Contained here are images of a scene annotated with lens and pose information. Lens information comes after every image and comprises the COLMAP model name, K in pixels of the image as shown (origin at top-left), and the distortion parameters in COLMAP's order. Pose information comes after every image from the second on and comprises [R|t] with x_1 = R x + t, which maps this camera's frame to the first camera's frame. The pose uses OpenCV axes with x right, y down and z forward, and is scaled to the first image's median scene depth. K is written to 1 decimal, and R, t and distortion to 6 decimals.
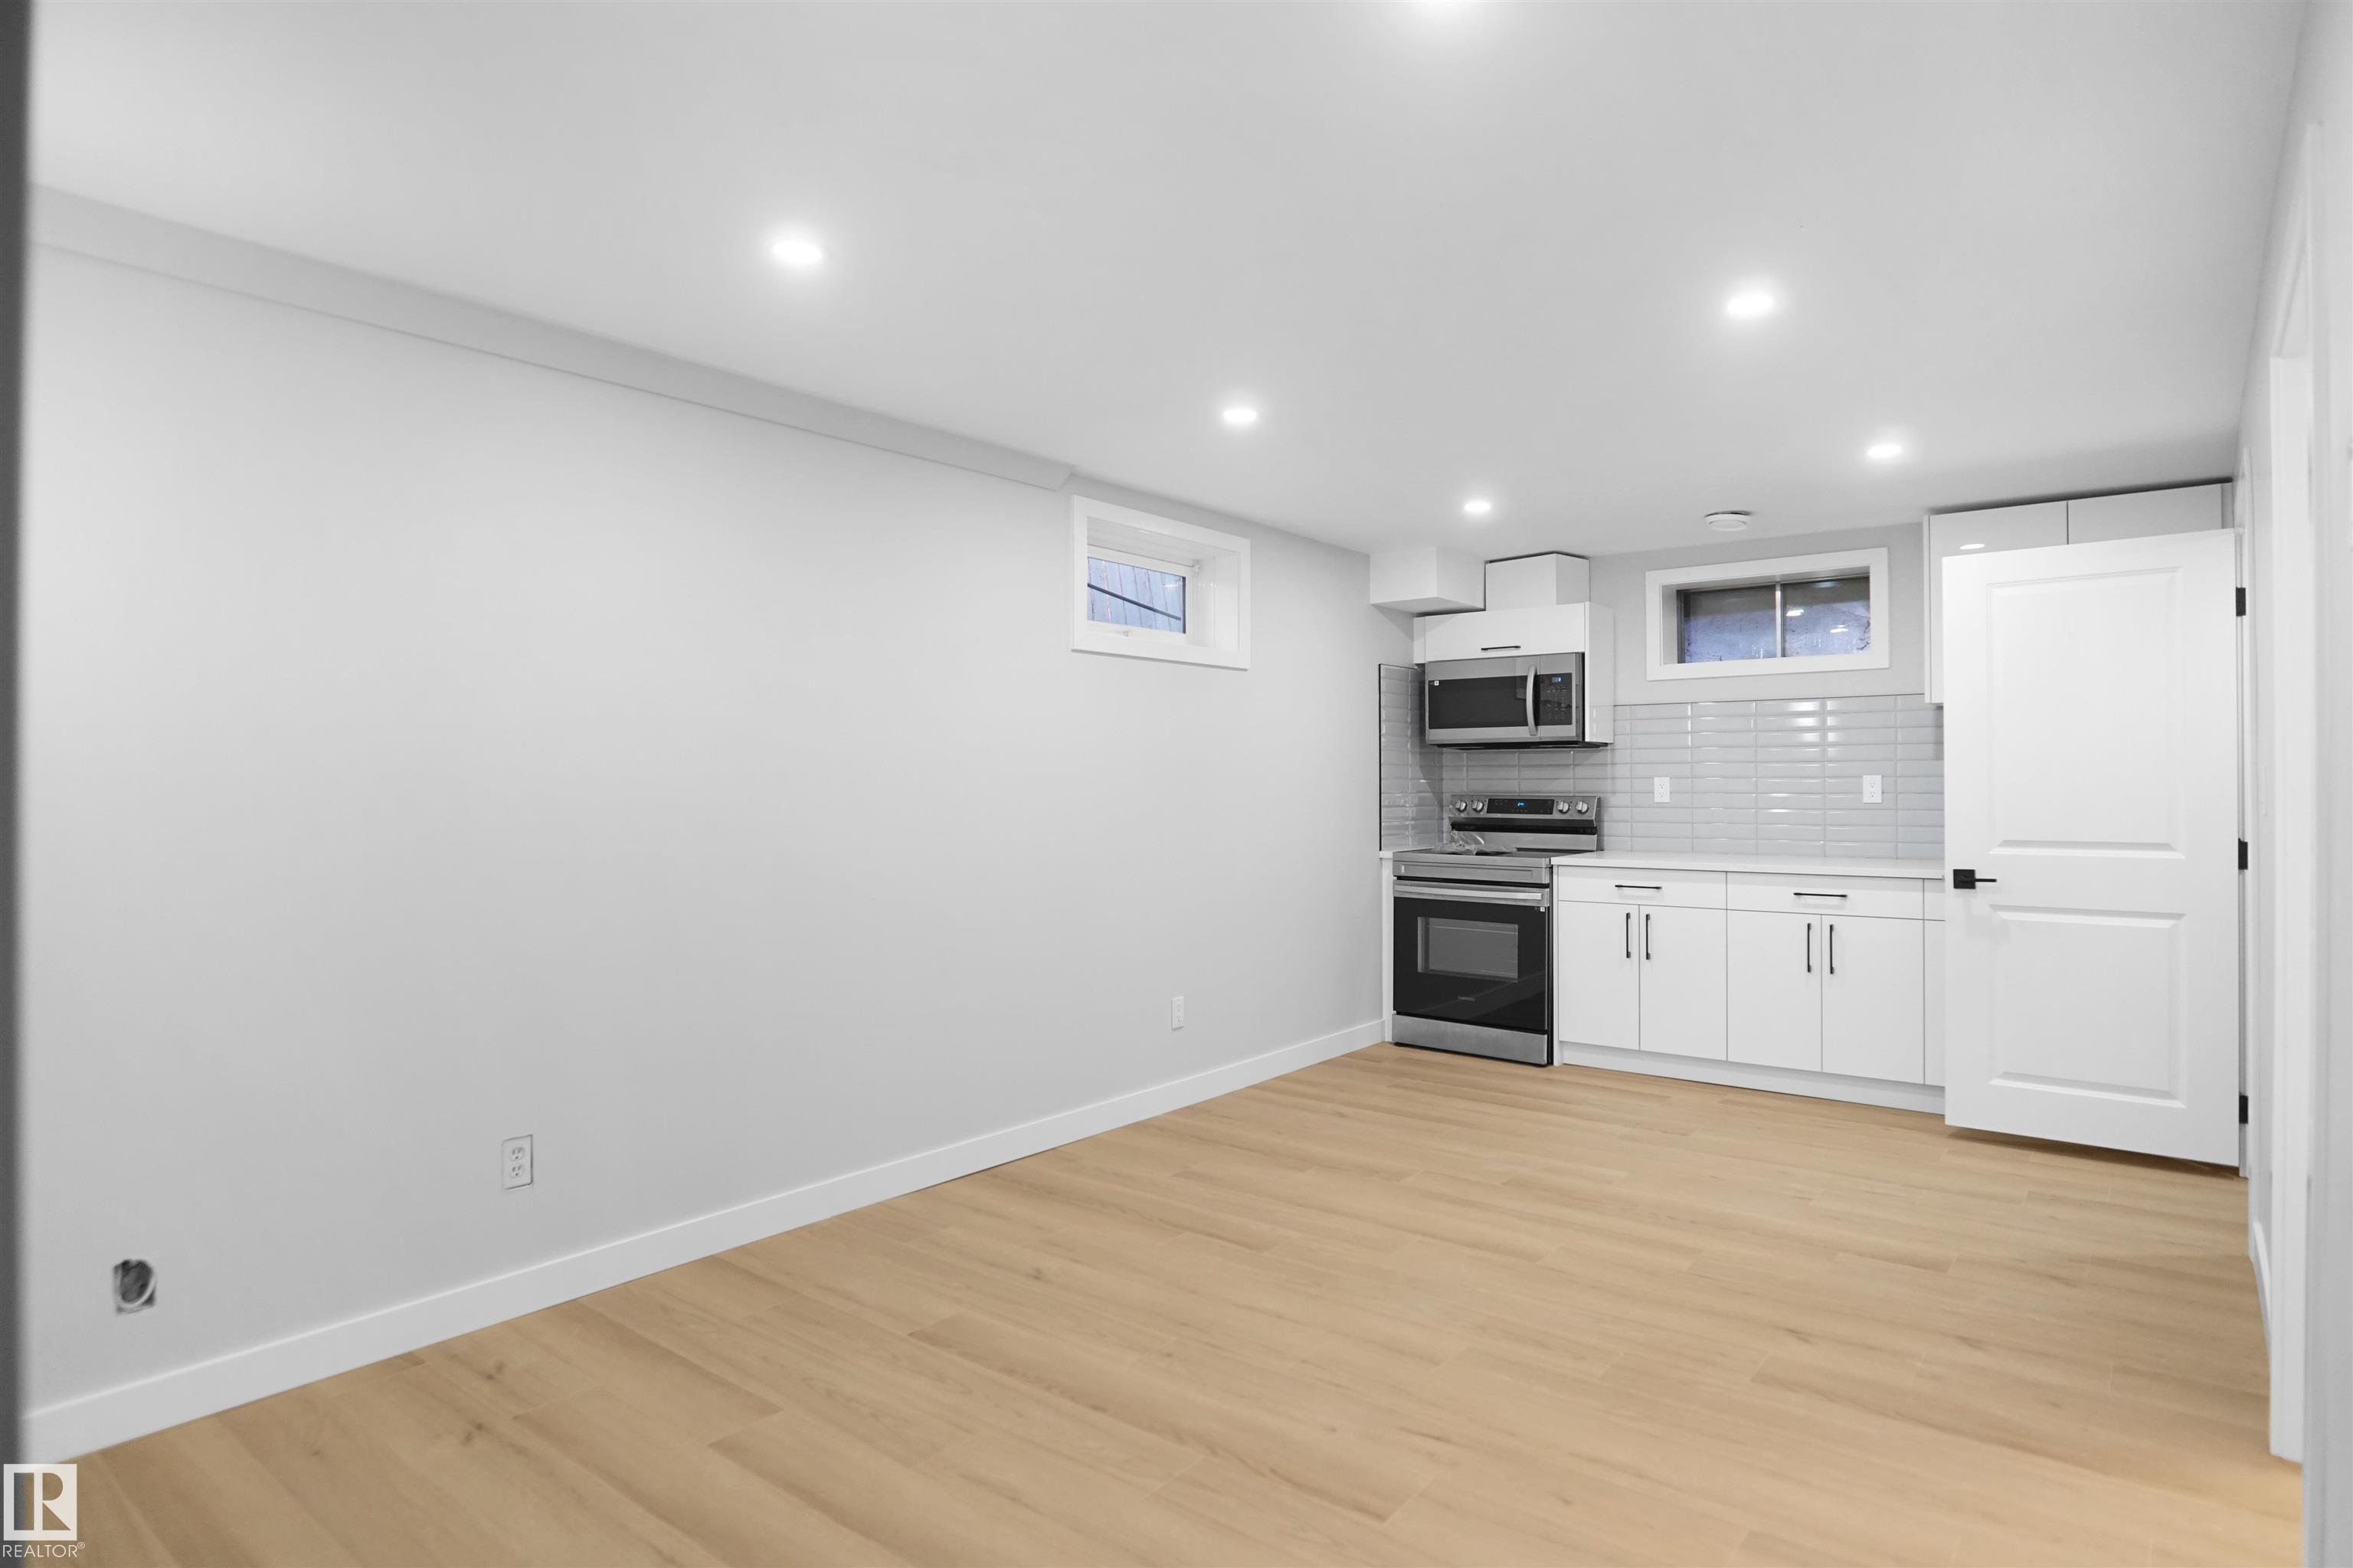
lens RADIAL K [[1291.0, 0, 1205.3], [0, 1291.0, 774.0], [0, 0, 1]] dist [-0.026489, 0.002417]
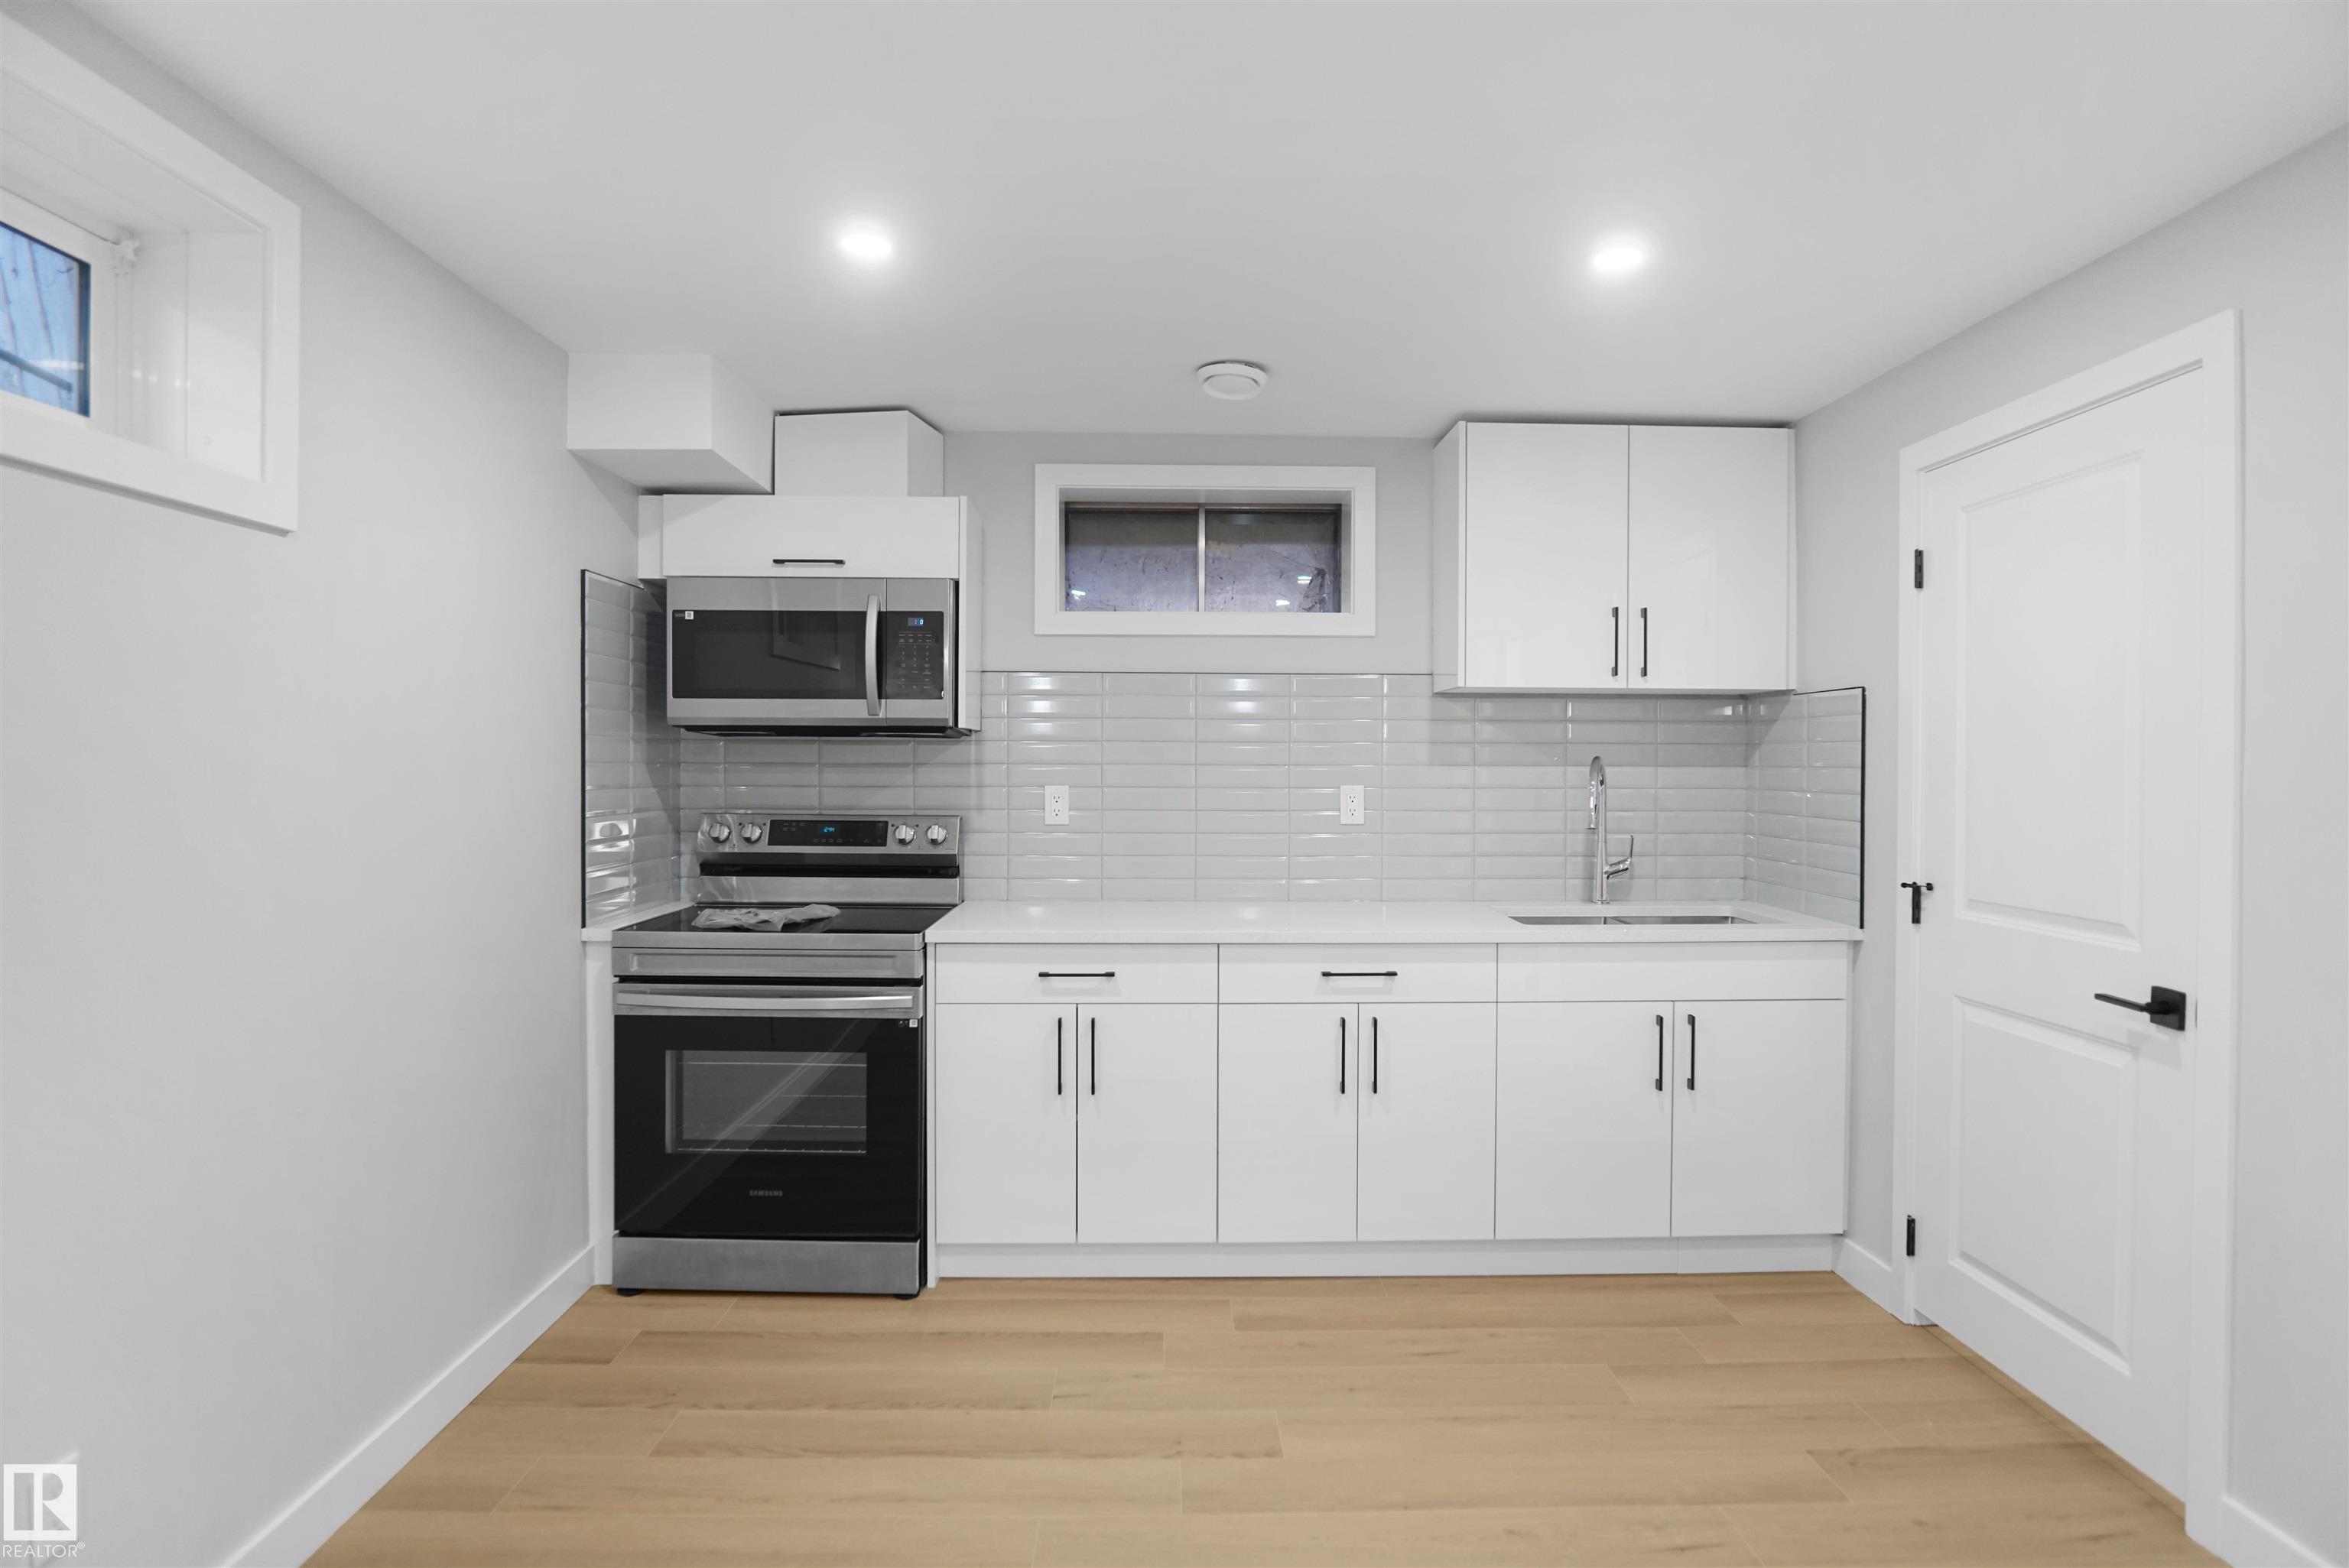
lens RADIAL K [[1288.7, 0, 1203.2], [0, 1288.7, 774.0], [0, 0, 1]] dist [-0.026489, 0.002417]
pose [[0.777659, -0.001759, 0.628684, 0.005003], [-0.010393, 0.999823, 0.015653, -0.013831], [-0.628601, -0.018707, 0.777503, 0.445857]]
